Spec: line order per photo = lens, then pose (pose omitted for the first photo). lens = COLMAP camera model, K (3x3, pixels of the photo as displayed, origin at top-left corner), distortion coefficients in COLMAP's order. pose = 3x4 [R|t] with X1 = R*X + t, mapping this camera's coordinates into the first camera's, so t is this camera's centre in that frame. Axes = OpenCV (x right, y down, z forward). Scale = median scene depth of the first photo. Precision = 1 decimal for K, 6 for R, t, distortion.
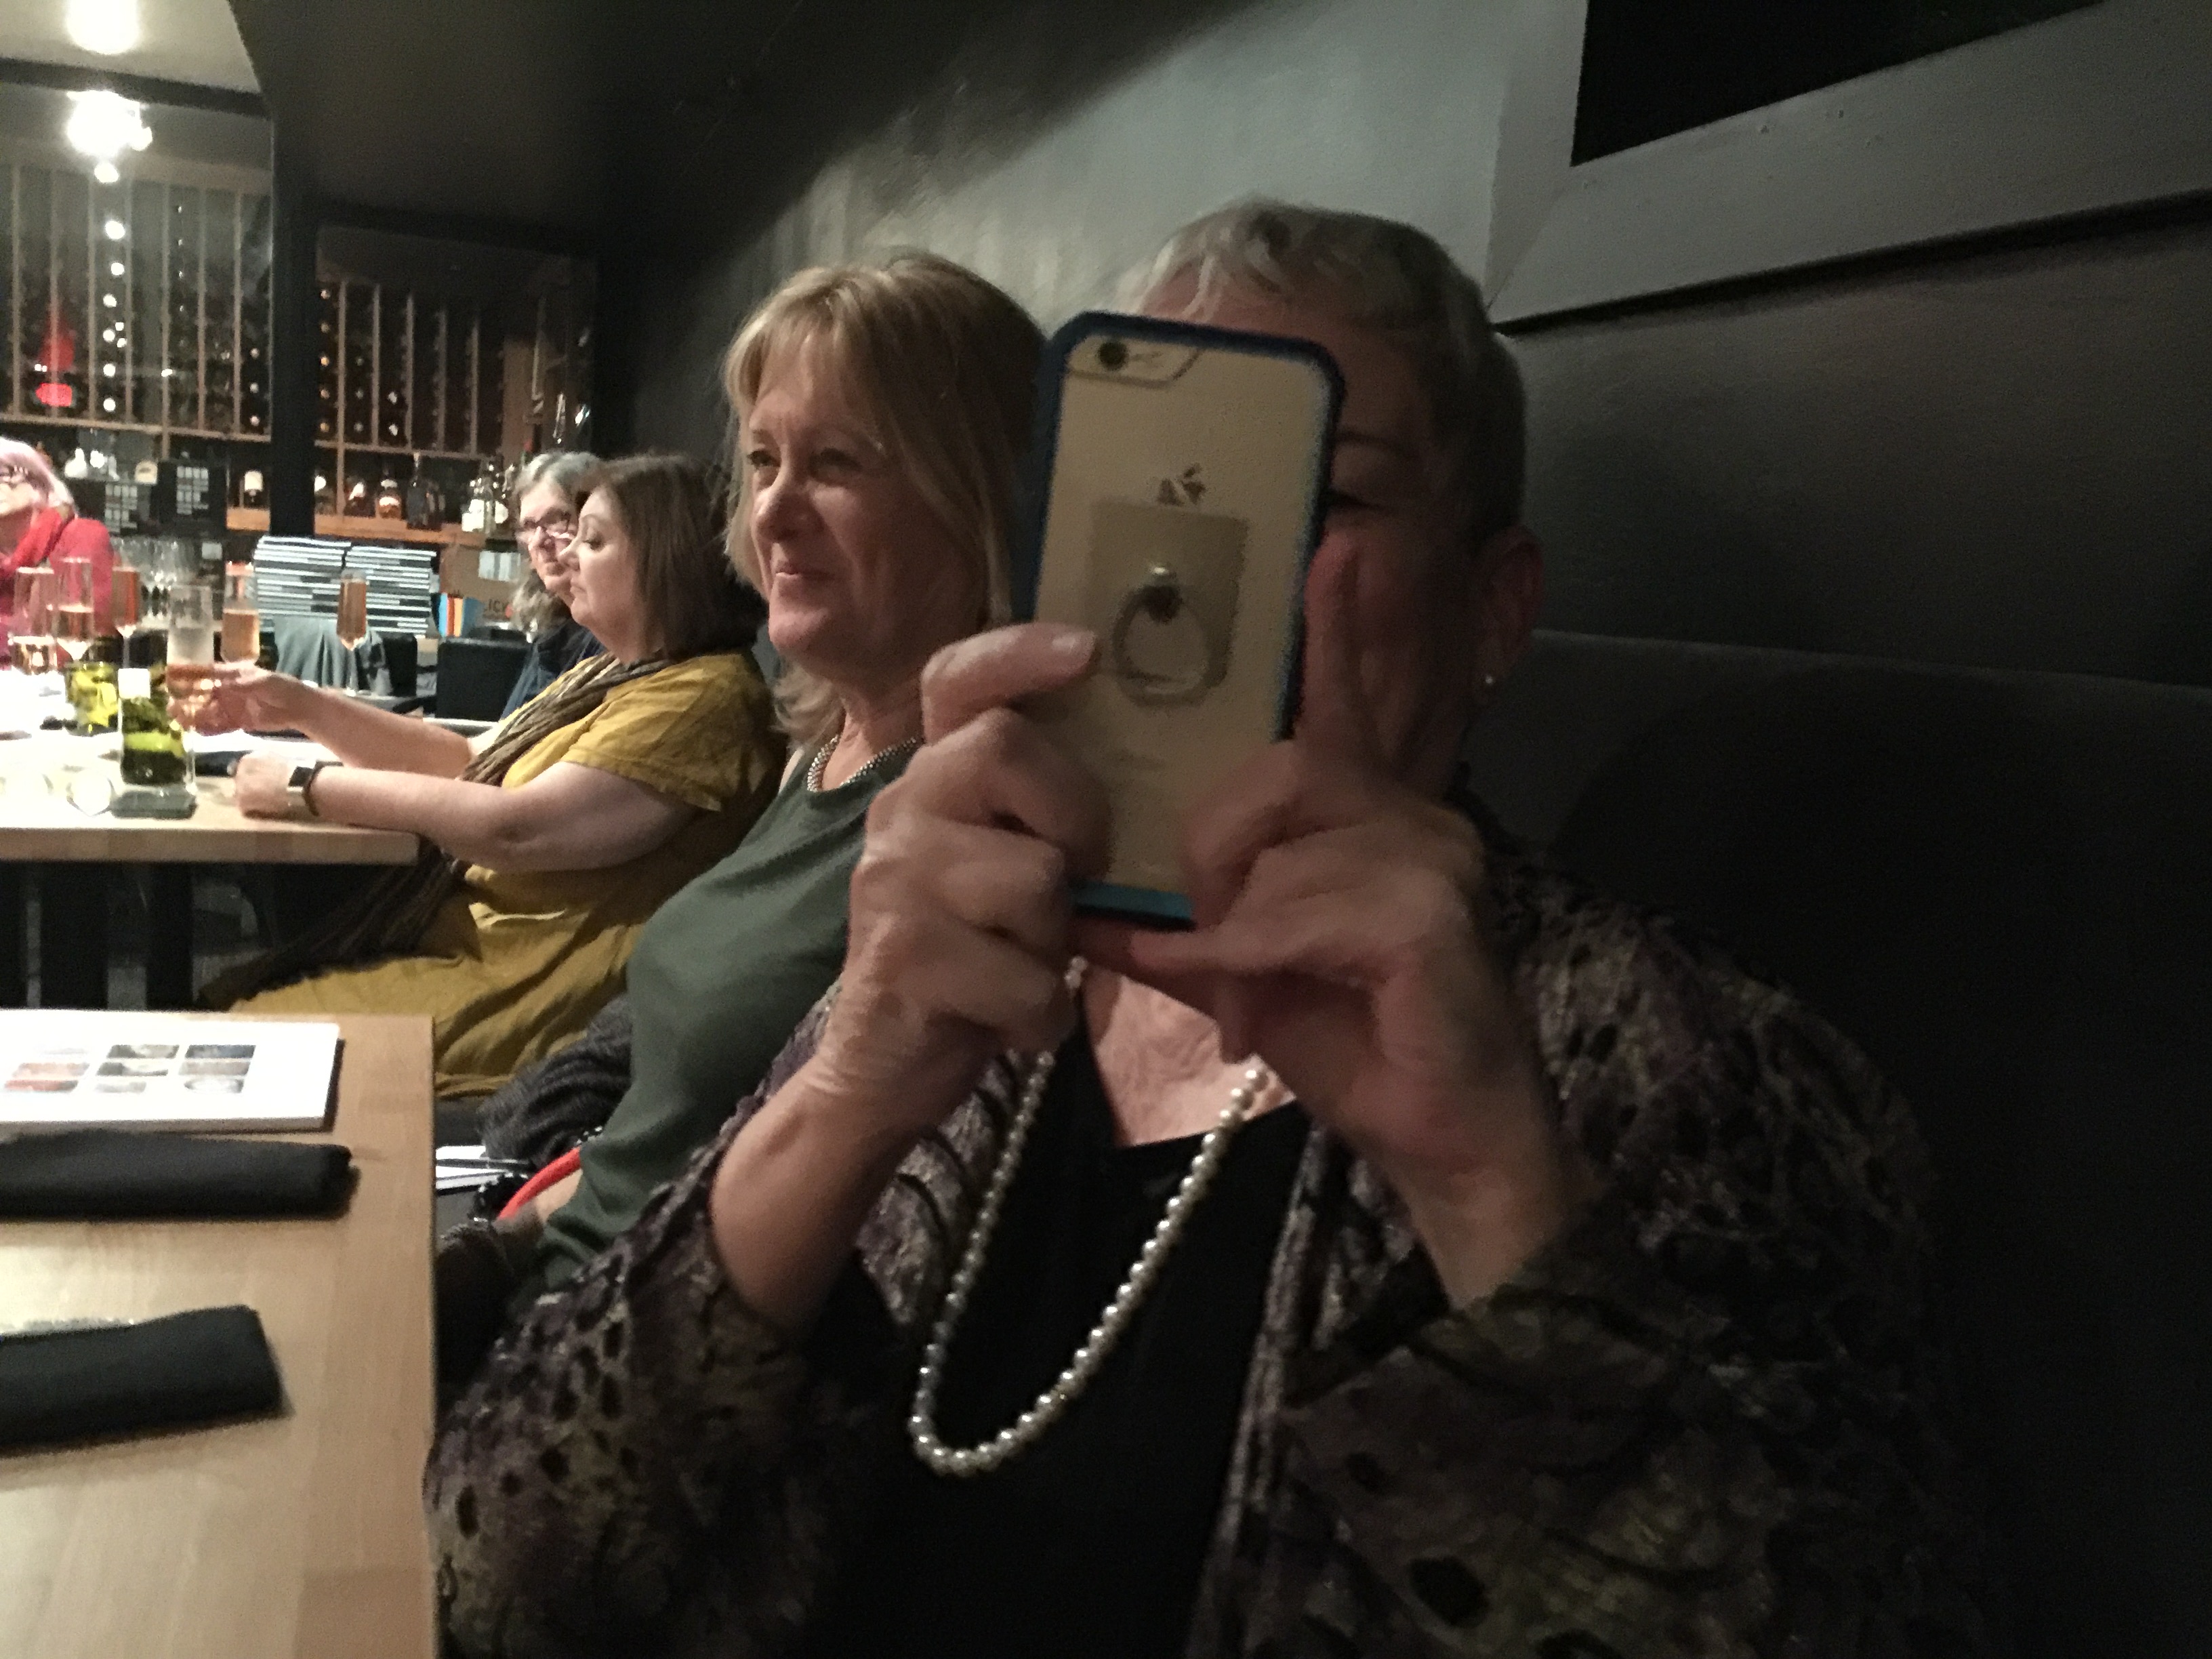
lens RADIAL K [[1853.8, 0, 1107.6], [0, 1853.8, 766.2], [0, 0, 1]] dist [0.188723, -0.282414]
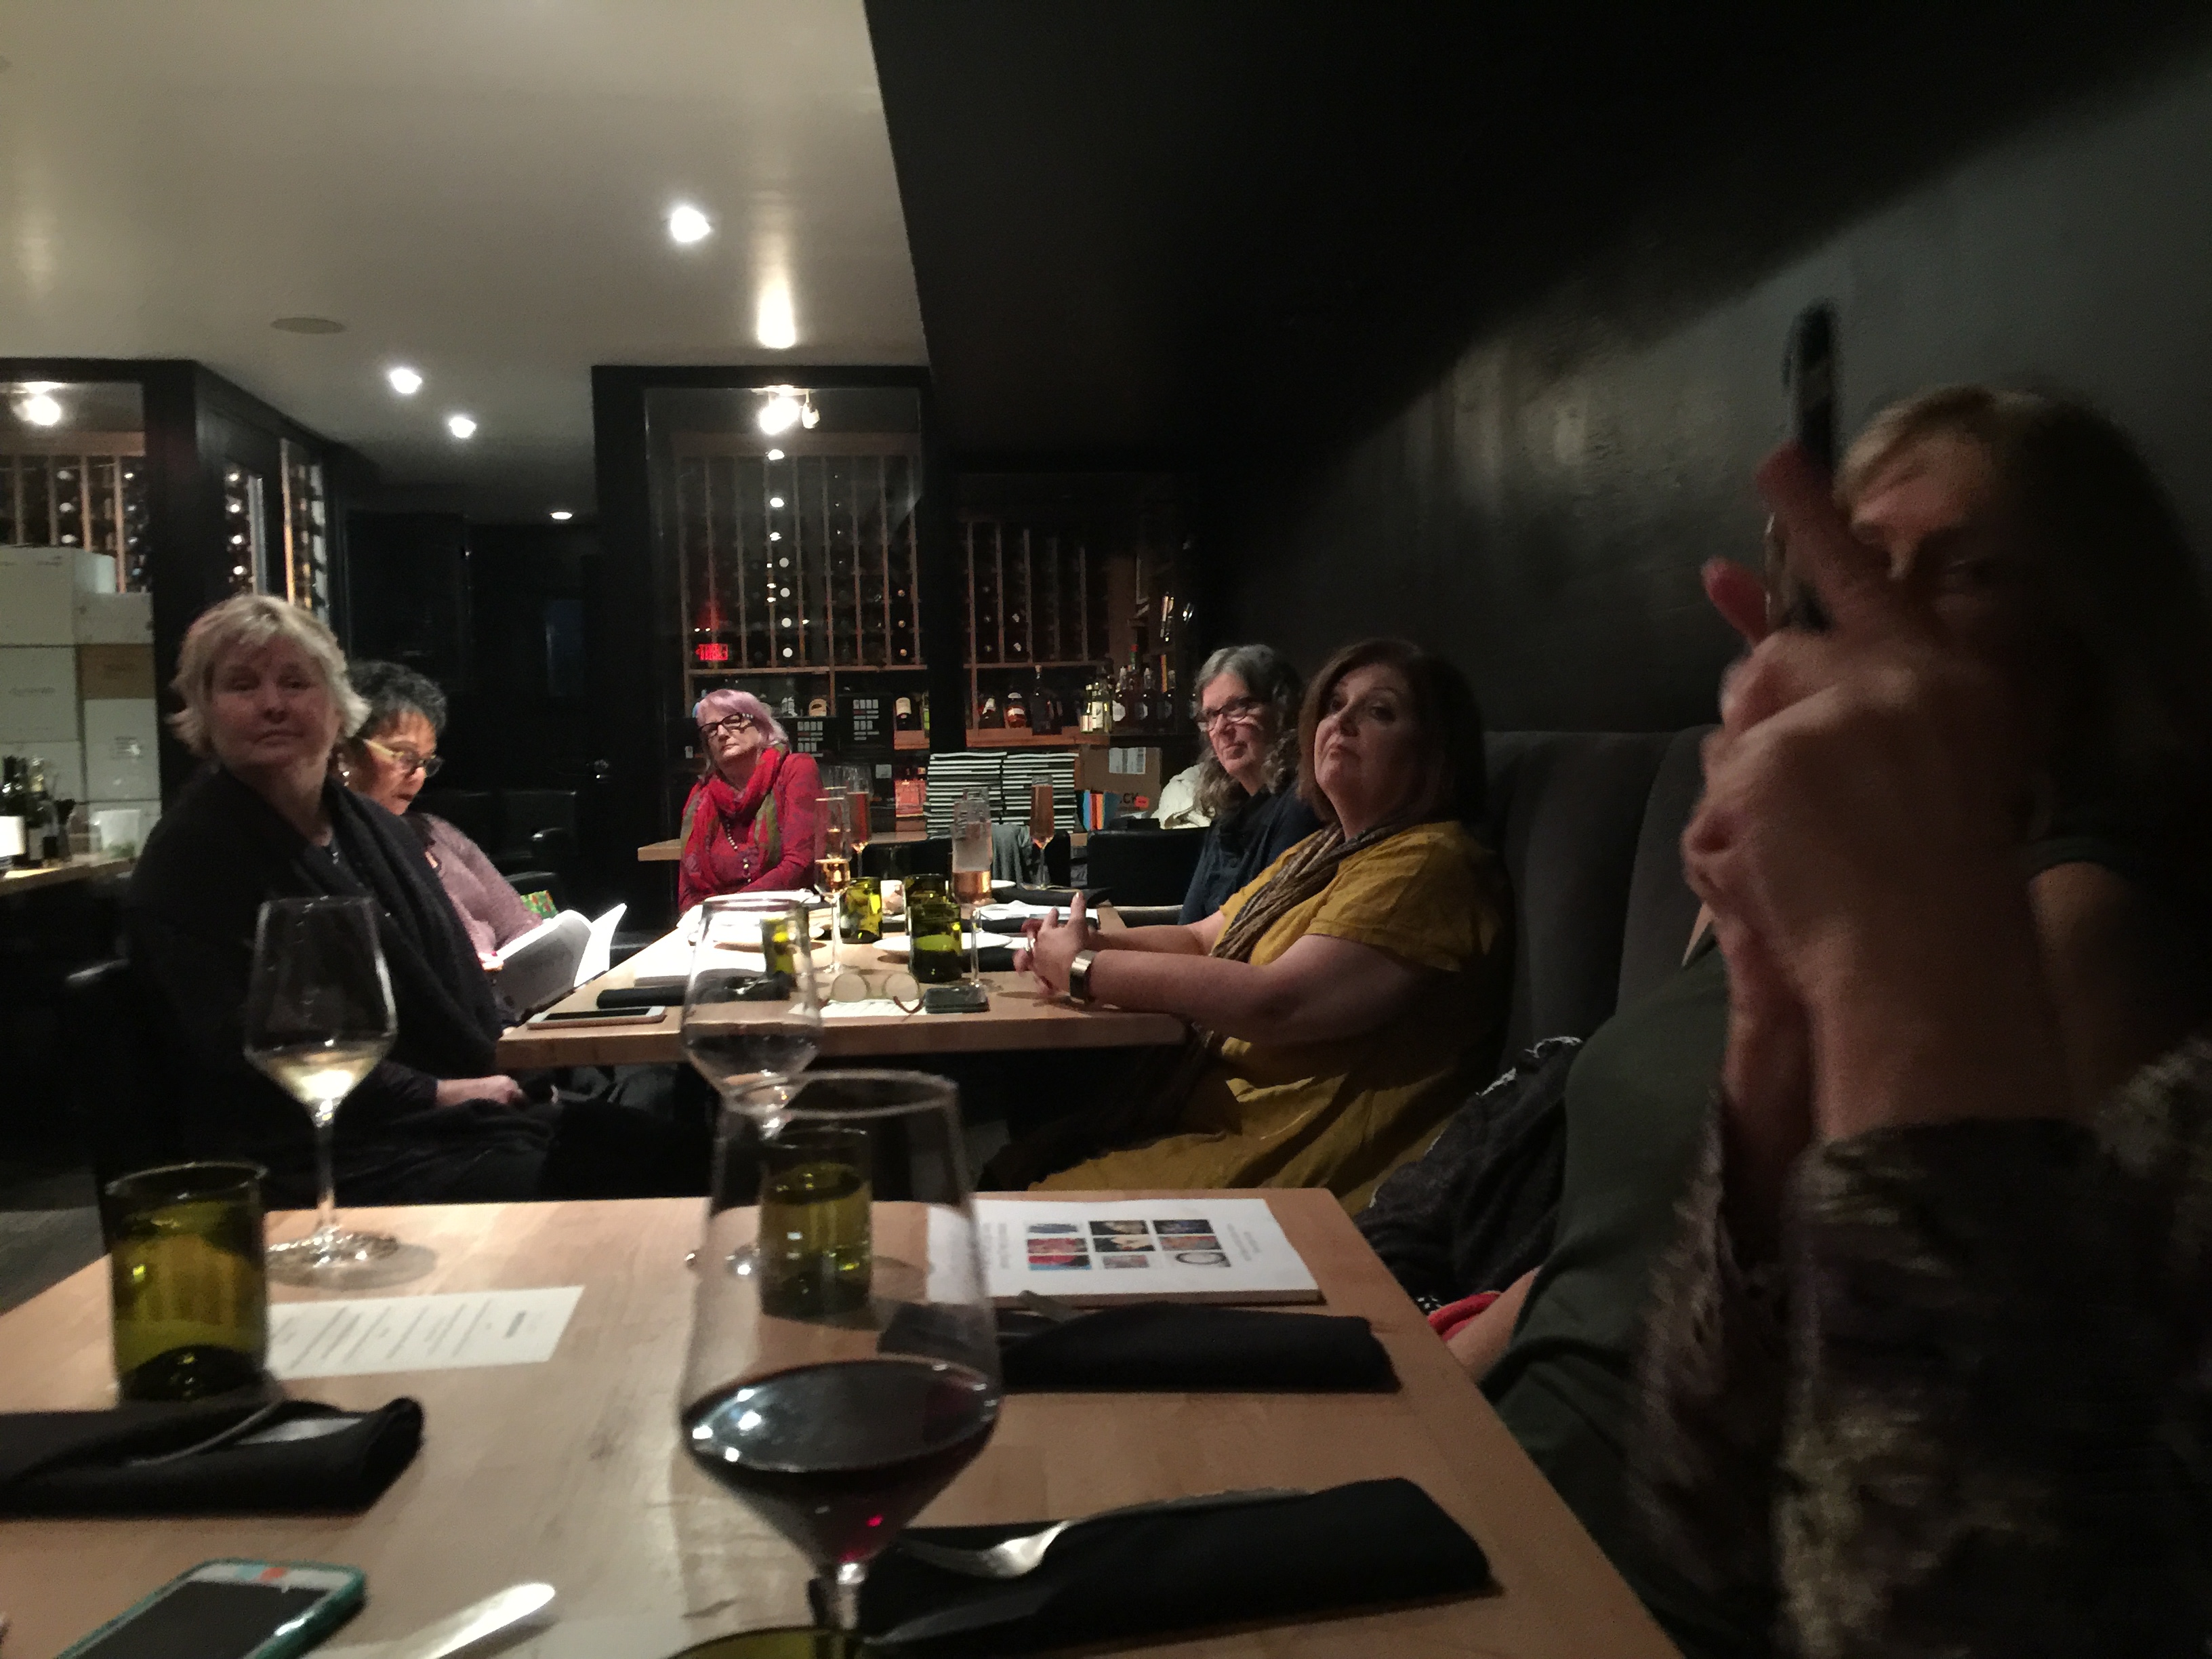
lens RADIAL K [[1833.5, 0, 1106.2], [0, 1833.5, 673.3], [0, 0, 1]] dist [-0.004949, -0.003648]
pose [[0.974288, -0.102557, -0.200610, -0.127113], [0.073115, 0.986124, -0.149042, -0.001210], [0.213112, 0.130542, 0.968268, -0.010653]]
